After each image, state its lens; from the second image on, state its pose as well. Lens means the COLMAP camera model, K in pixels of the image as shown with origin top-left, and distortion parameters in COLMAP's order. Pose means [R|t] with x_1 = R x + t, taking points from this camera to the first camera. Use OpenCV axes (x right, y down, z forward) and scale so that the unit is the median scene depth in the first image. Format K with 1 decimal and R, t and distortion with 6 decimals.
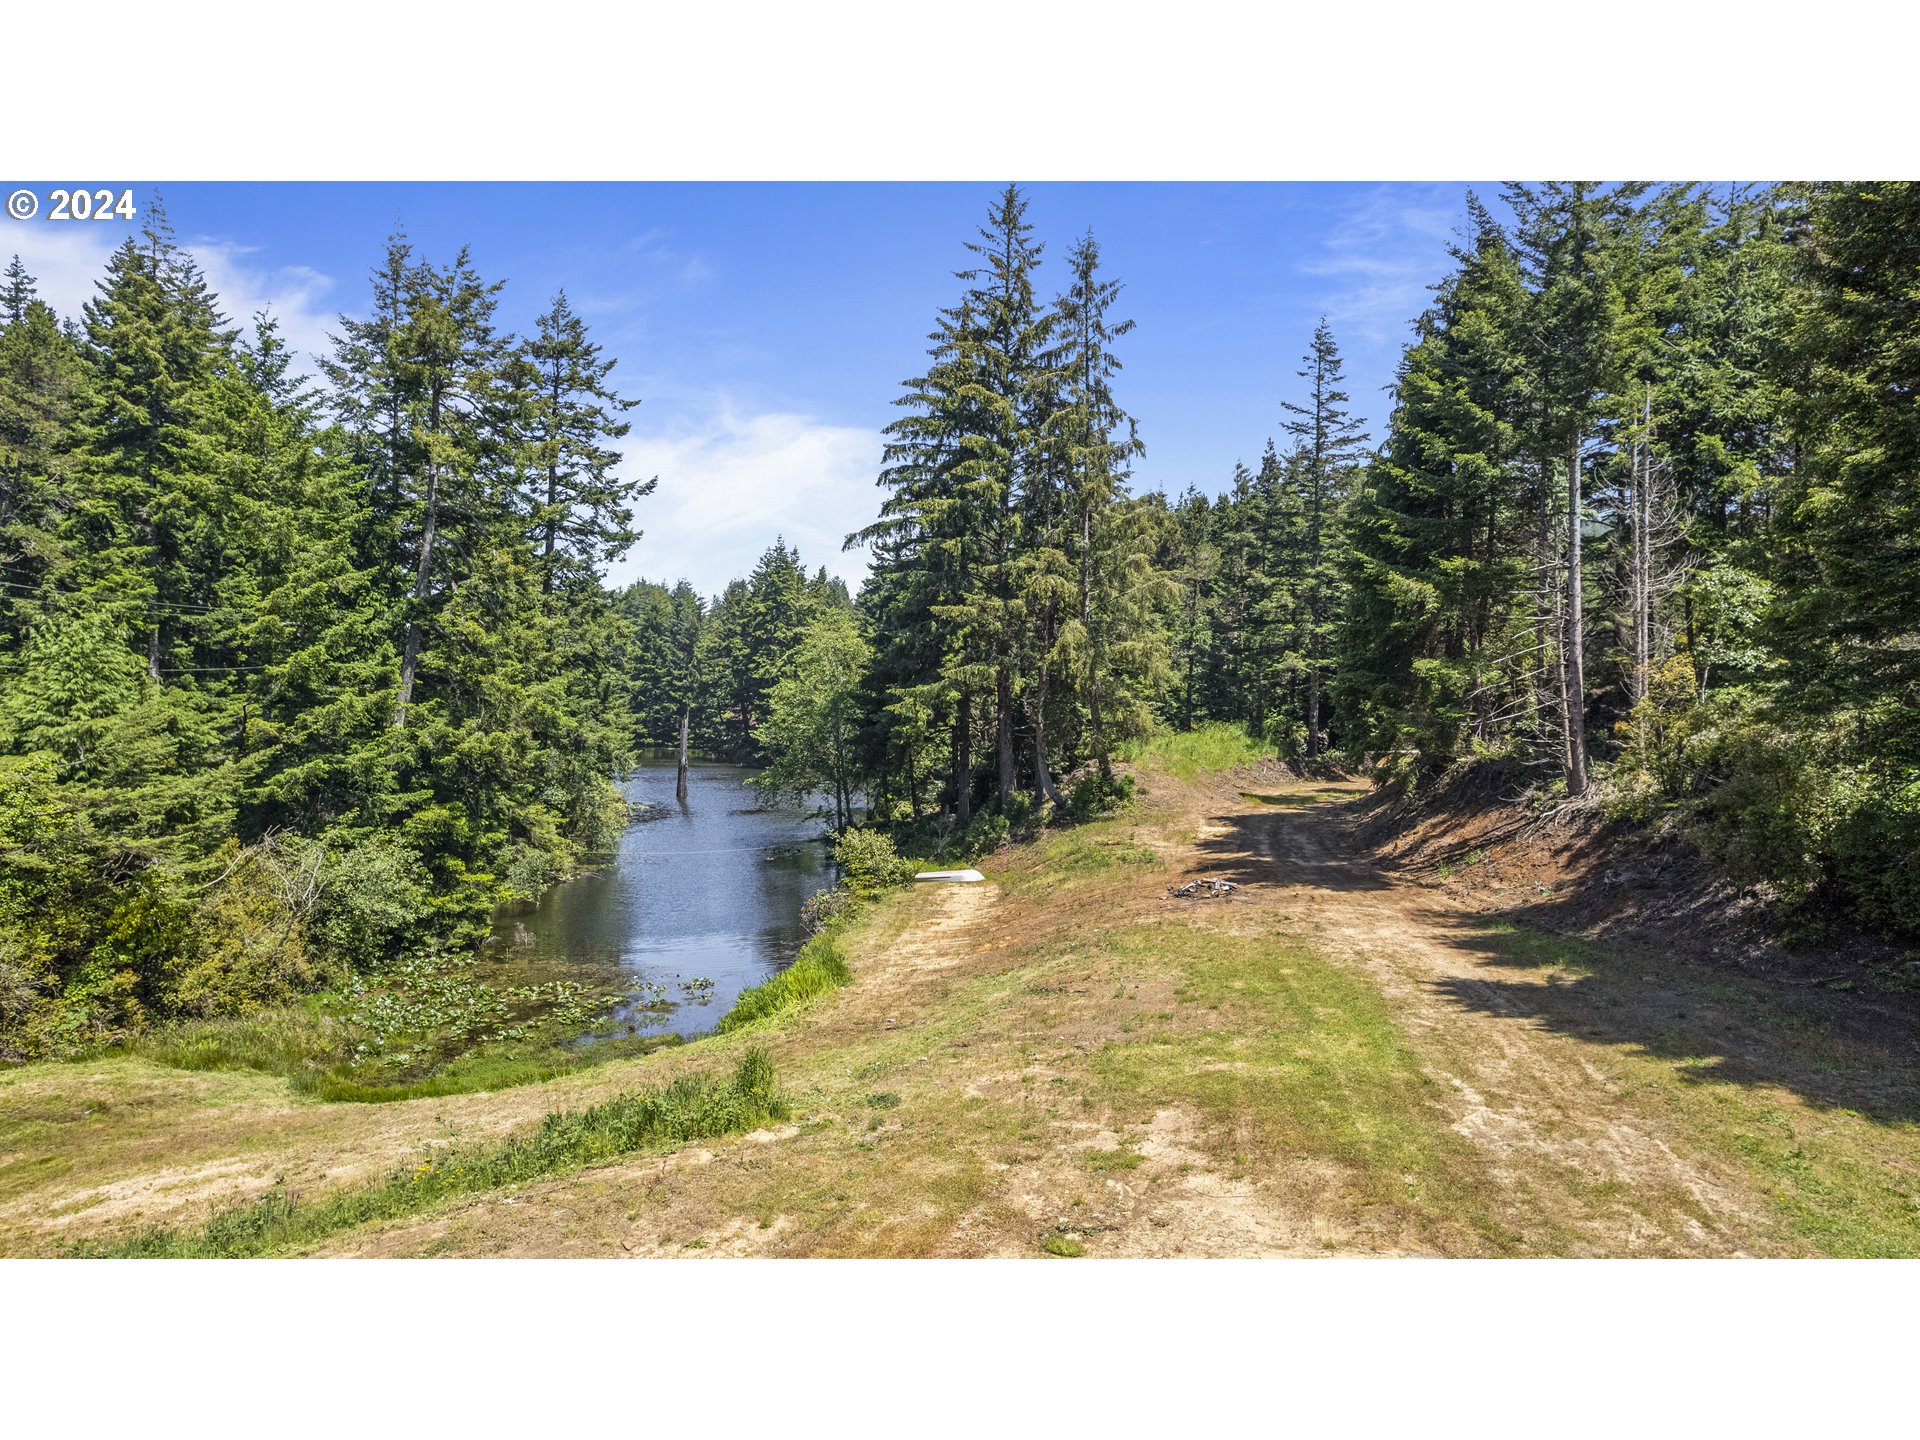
lens RADIAL K [[1243.8, 0, 949.9], [0, 1243.8, 703.1], [0, 0, 1]] dist [-0.029230, 0.007842]
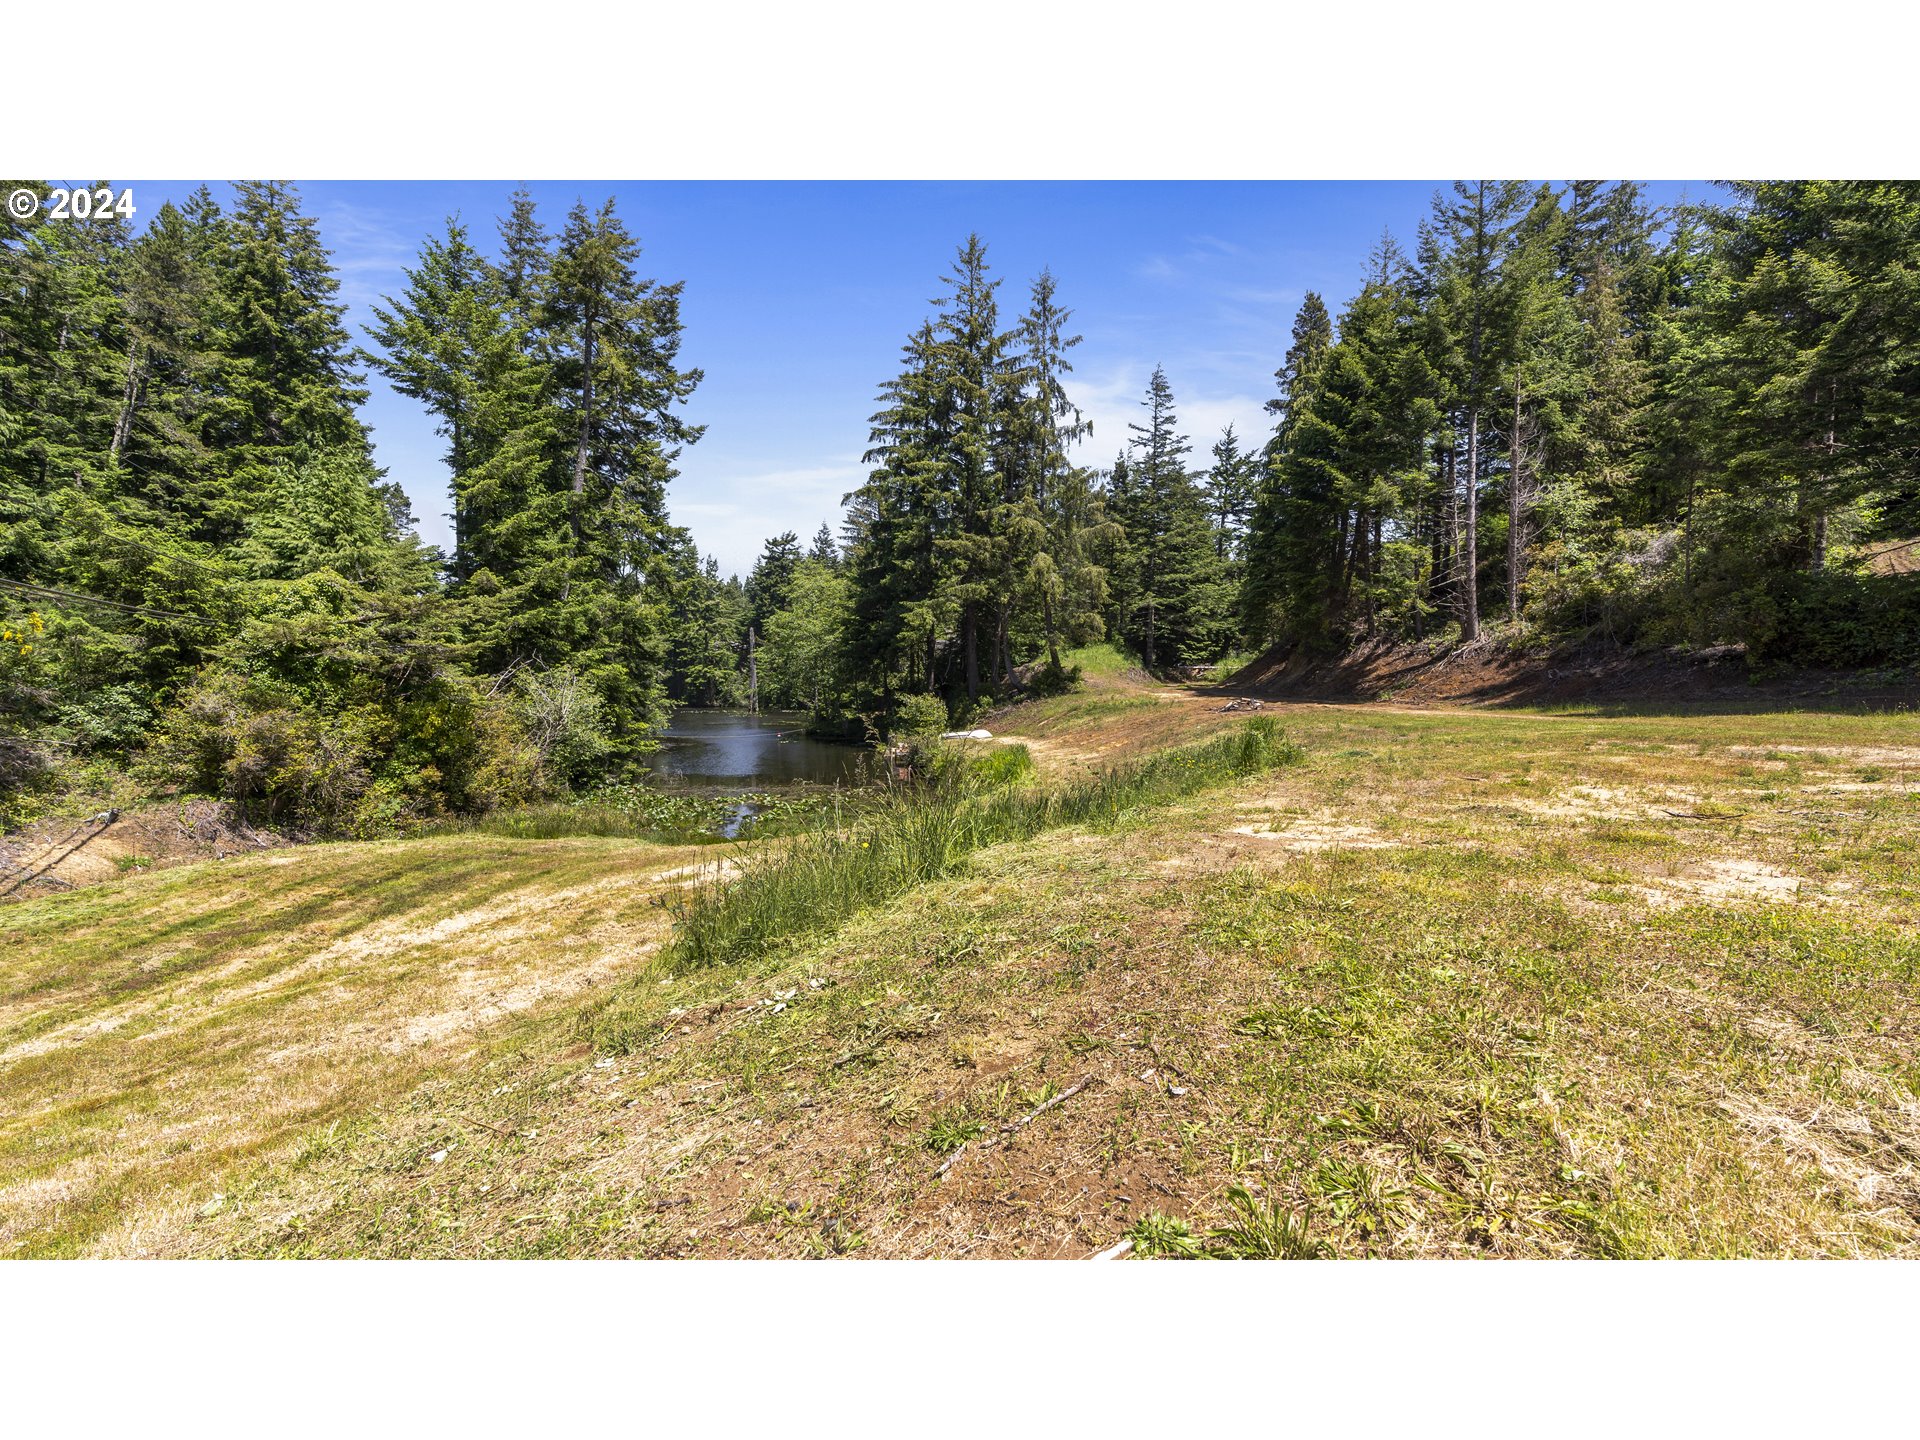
lens RADIAL K [[875.4, 0, 965.6], [0, 875.4, 715.5], [0, 0, 1]] dist [-0.005065, 0.002369]
pose [[0.971710, -0.012847, 0.235826, -0.206823], [0.005257, 0.999449, 0.032786, 0.079508], [-0.236117, -0.030619, 0.971242, 0.066199]]
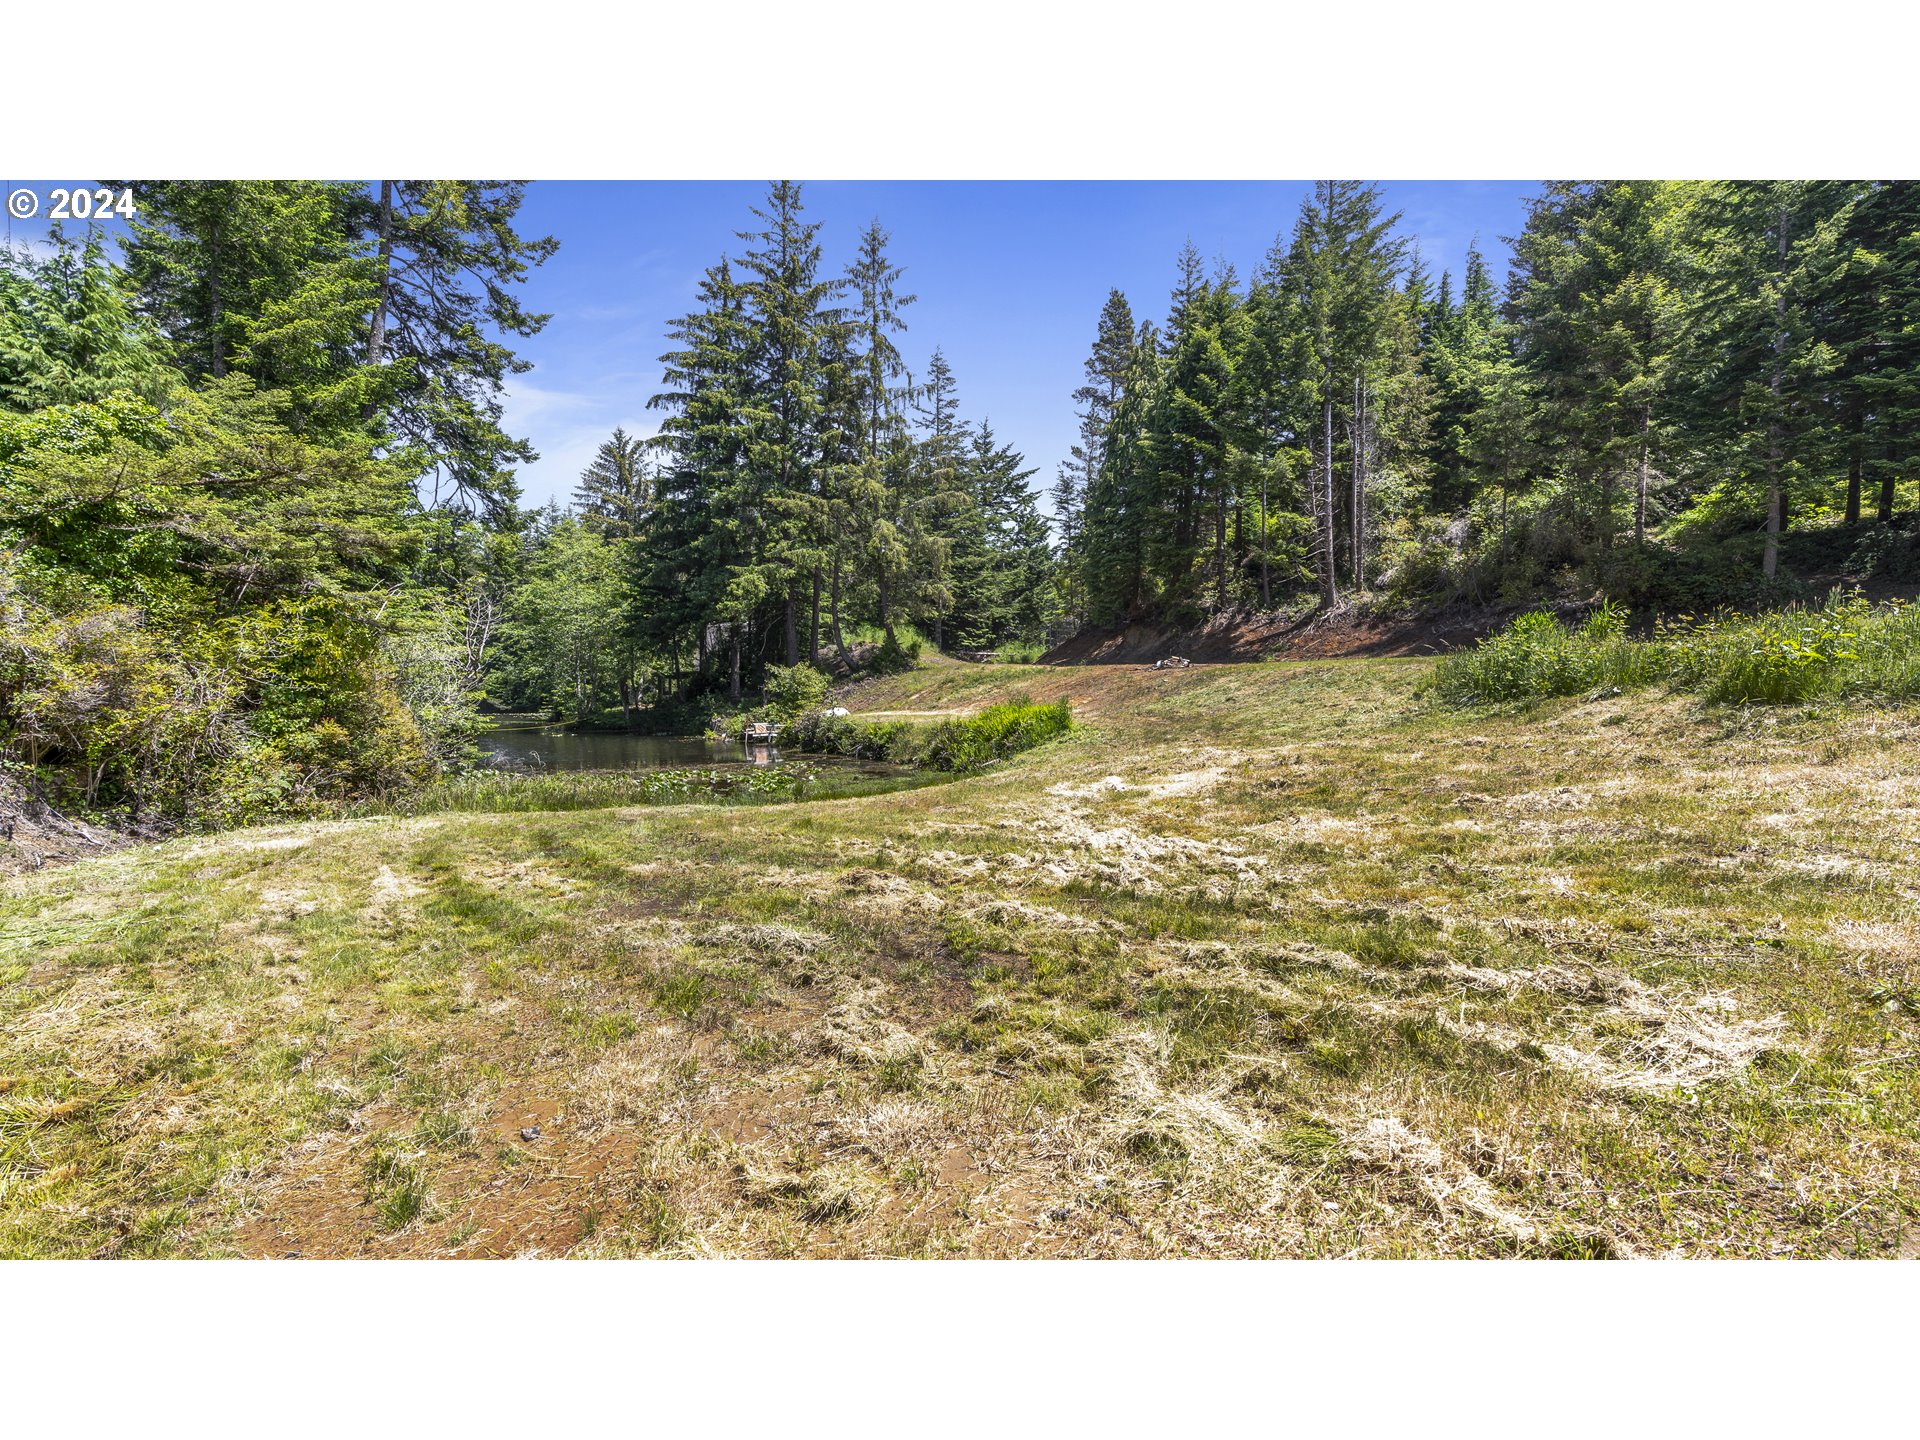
lens RADIAL K [[875.4, 0, 964.5], [0, 875.4, 720.5], [0, 0, 1]] dist [-0.005065, 0.002369]
pose [[0.813041, -0.033567, 0.581238, -0.354606], [0.017910, 0.999306, 0.032658, 0.111020], [-0.581931, -0.016142, 0.813078, 0.197401]]
